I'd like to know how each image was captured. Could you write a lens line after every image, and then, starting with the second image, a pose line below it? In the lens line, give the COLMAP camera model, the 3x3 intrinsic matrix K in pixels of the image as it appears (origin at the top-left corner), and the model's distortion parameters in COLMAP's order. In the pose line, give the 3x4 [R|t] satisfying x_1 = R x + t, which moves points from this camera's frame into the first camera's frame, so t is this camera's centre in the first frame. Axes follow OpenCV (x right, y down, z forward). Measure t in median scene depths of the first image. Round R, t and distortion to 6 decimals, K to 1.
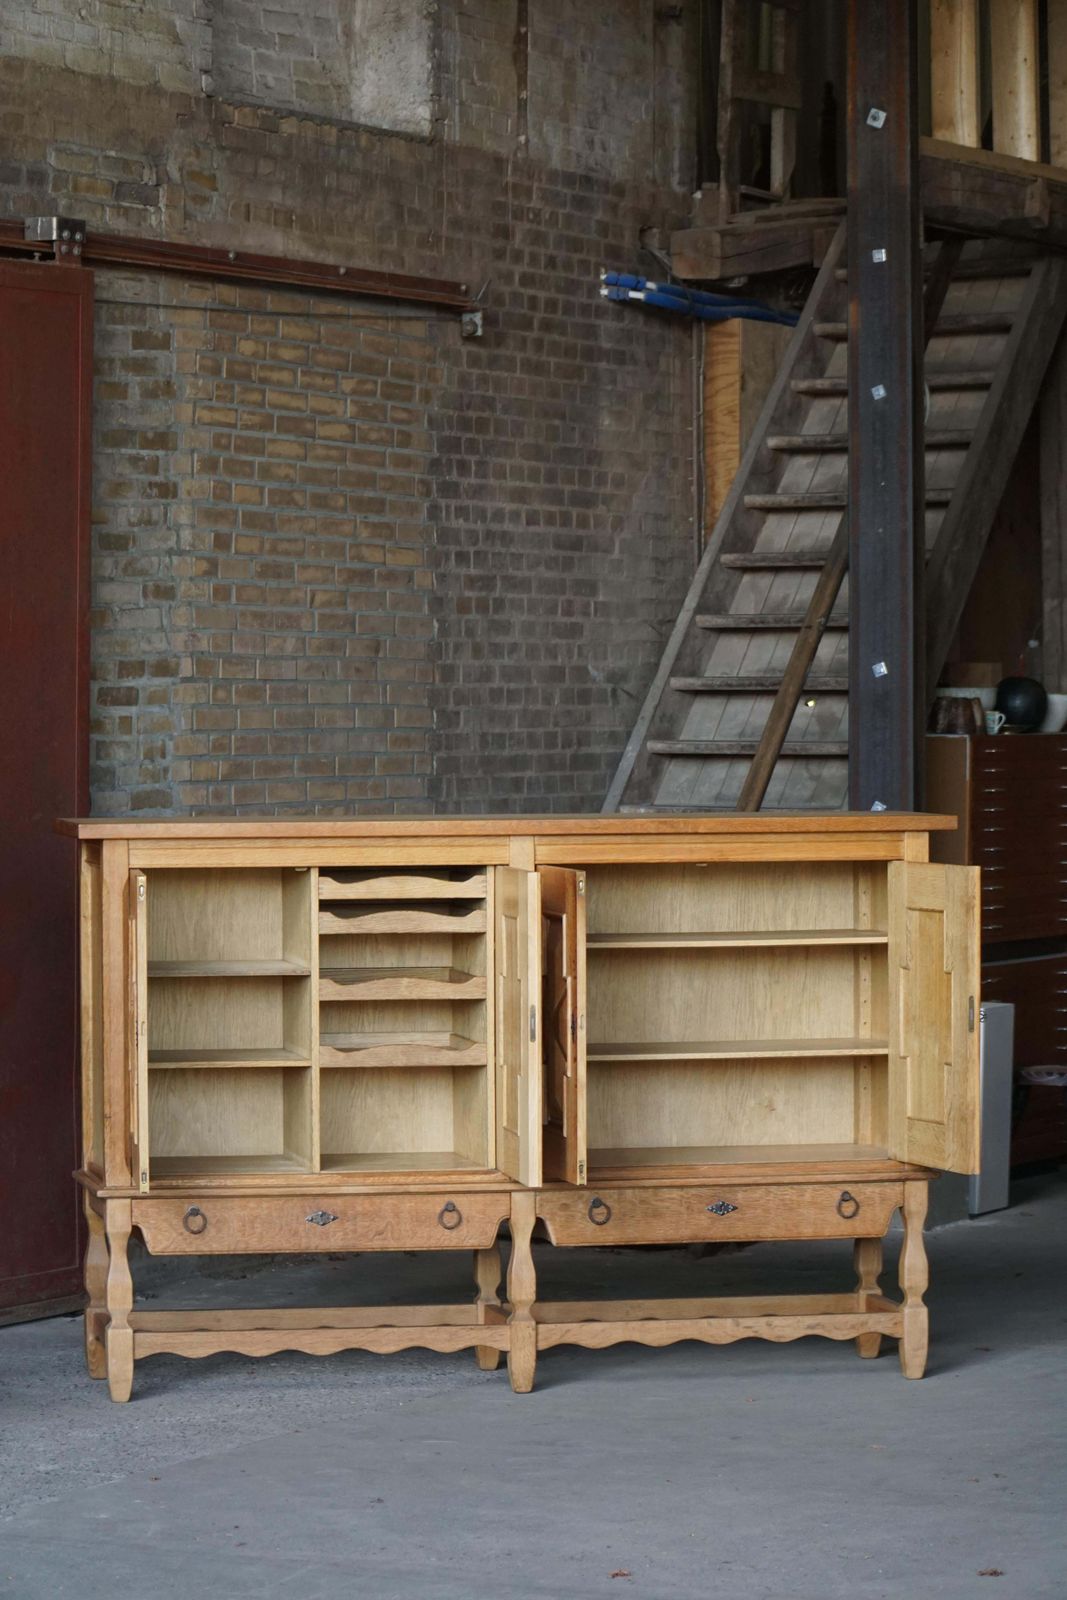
lens RADIAL K [[5183.1, 0, 586.7], [0, 5183.1, 905.3], [0, 0, 1]] dist [-0.629167, 0.000000]
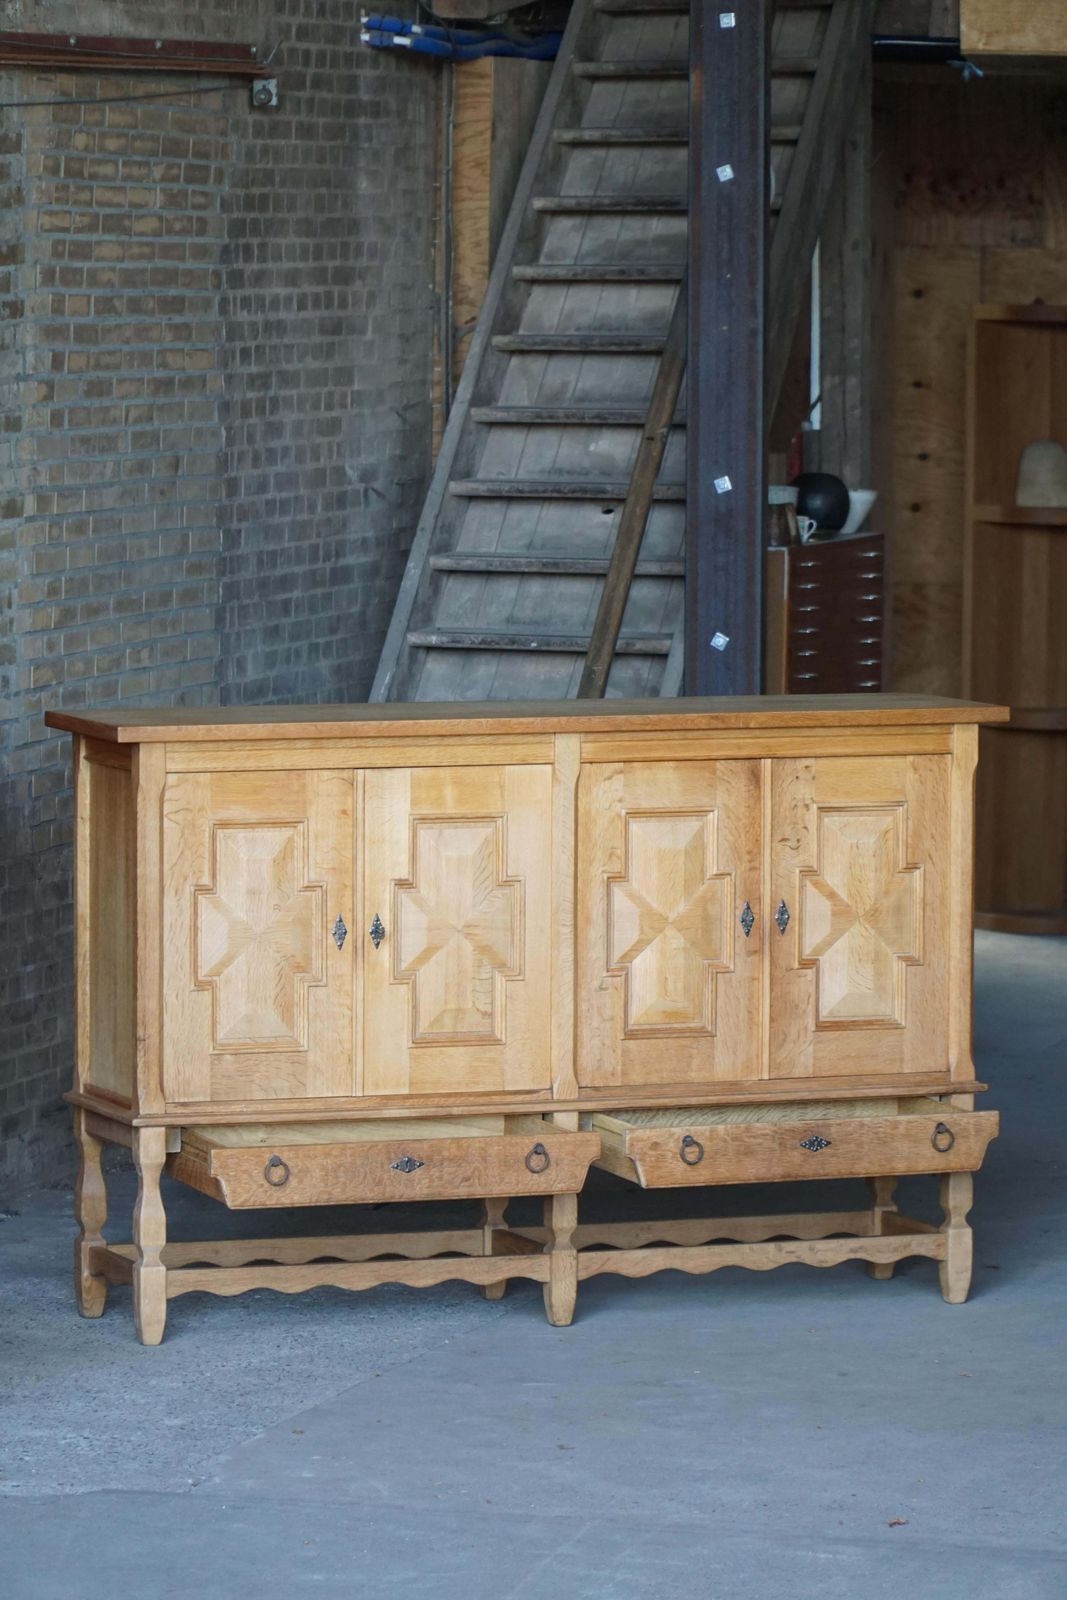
lens RADIAL K [[7412.0, 0, 589.2], [0, 7412.0, 907.4], [0, 0, 1]] dist [-1.145236, 0.000000]
pose [[0.986307, -0.006202, 0.164802, -0.193512], [-0.002454, 0.998630, 0.052268, -0.043719], [-0.164900, -0.051957, 0.984941, -0.269915]]
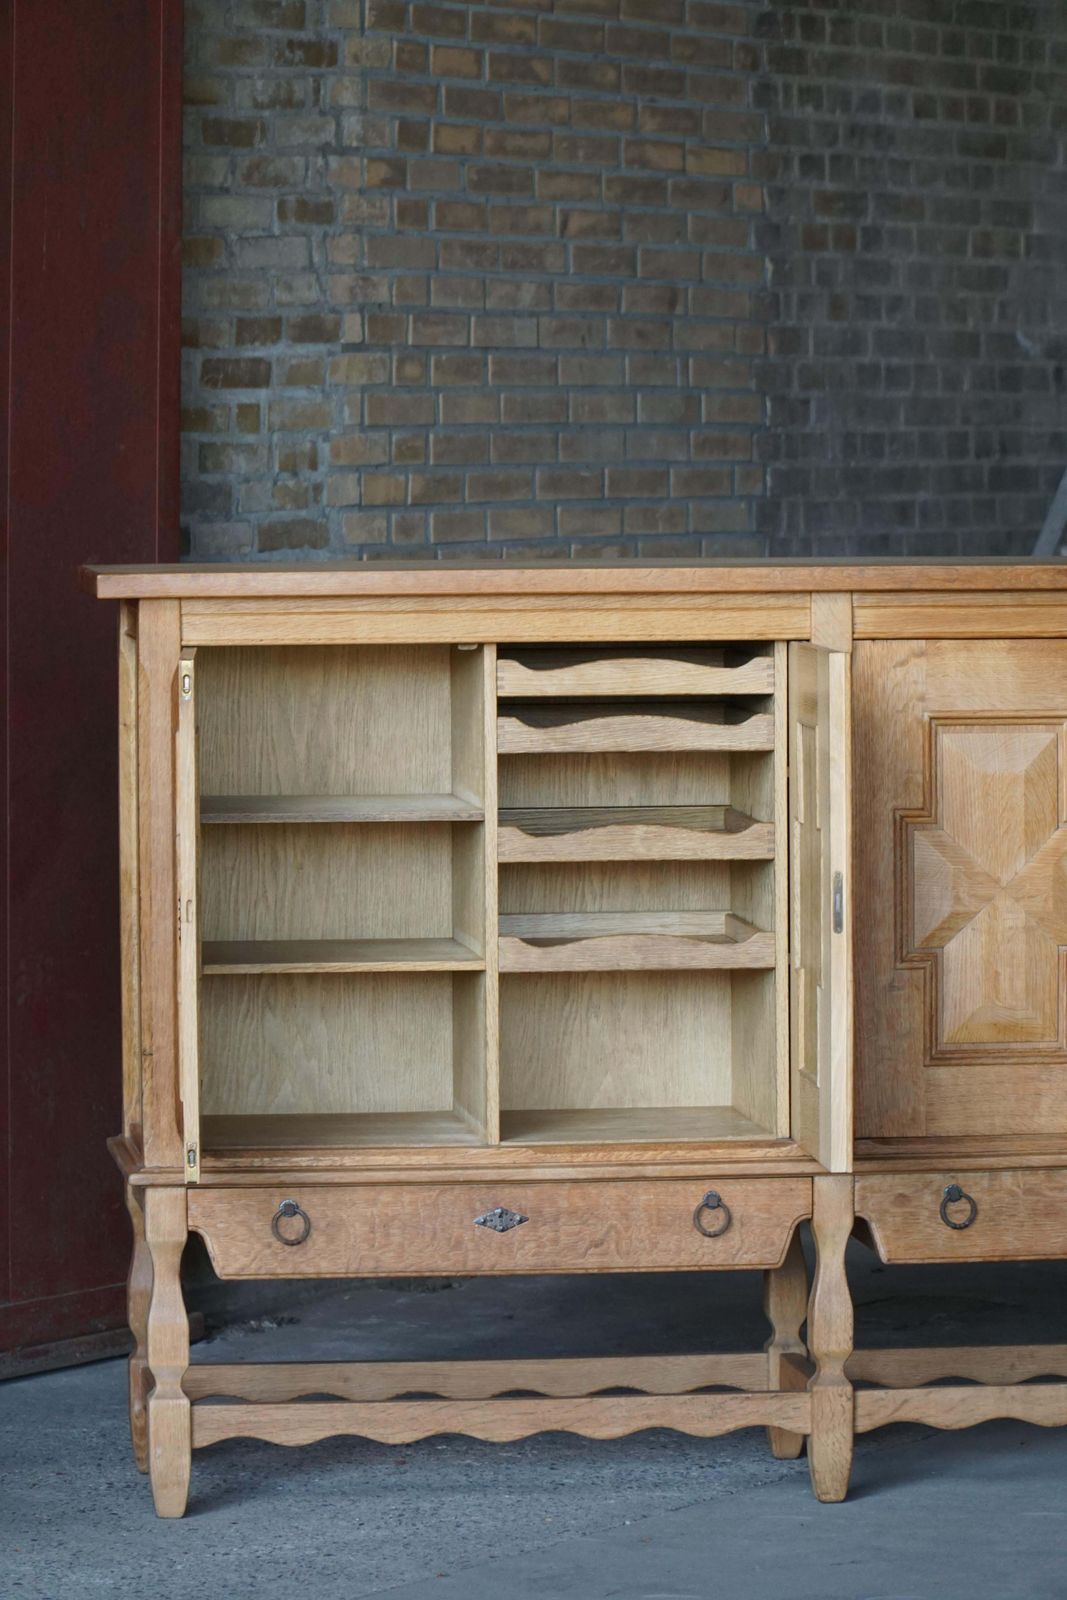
lens RADIAL K [[6924.5, 0, 577.6], [0, 6924.5, 873.2], [0, 0, 1]] dist [-1.071071, 0.000000]
pose [[0.996228, 0.002106, -0.086748, 0.023877], [0.000287, 0.999620, 0.027565, -0.002335], [0.086773, -0.027486, 0.995849, 0.158659]]
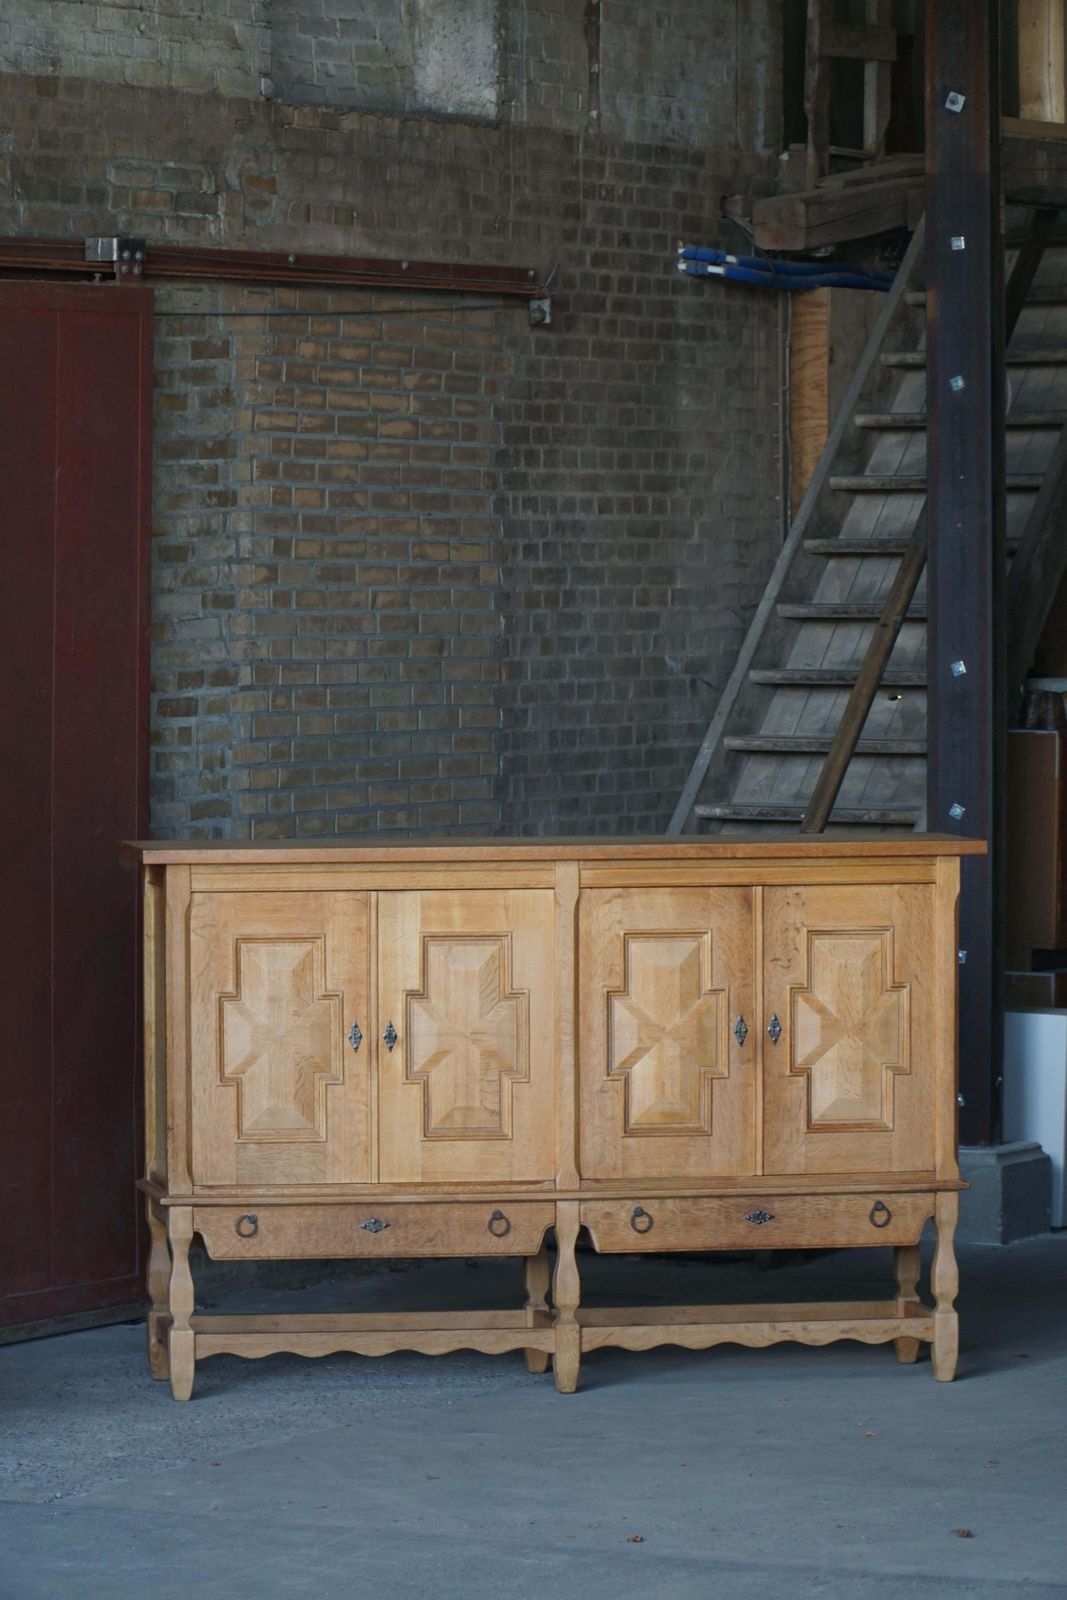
lens RADIAL K [[6924.5, 0, 573.1], [0, 6924.5, 879.9], [0, 0, 1]] dist [-1.071071, 0.000000]
pose [[0.999547, 0.002105, -0.030031, 0.025856], [-0.001910, 0.999977, 0.006547, -0.015711], [0.030044, -0.006487, 0.999528, -0.333317]]
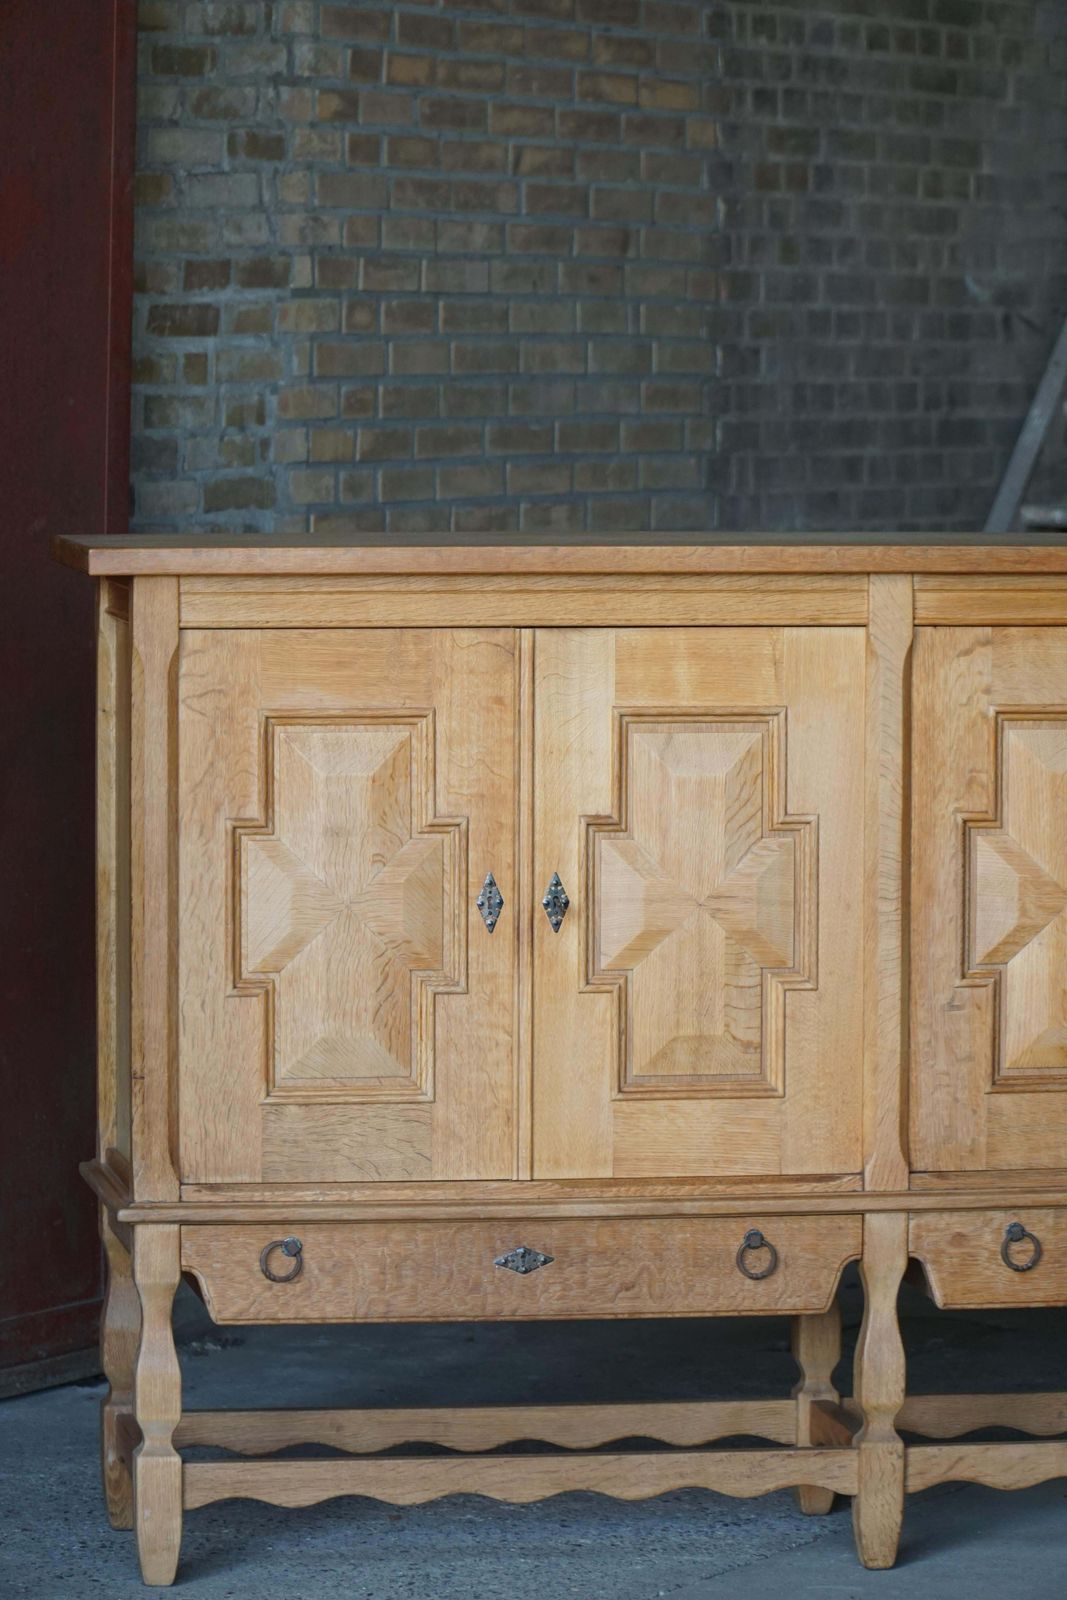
lens RADIAL K [[6924.5, 0, 581.8], [0, 6924.5, 903.7], [0, 0, 1]] dist [-1.071071, 0.000000]
pose [[0.999017, 0.010221, -0.043135, -0.011253], [-0.008325, 0.999001, 0.043906, -0.008667], [0.043541, -0.043504, 0.998104, 0.218528]]
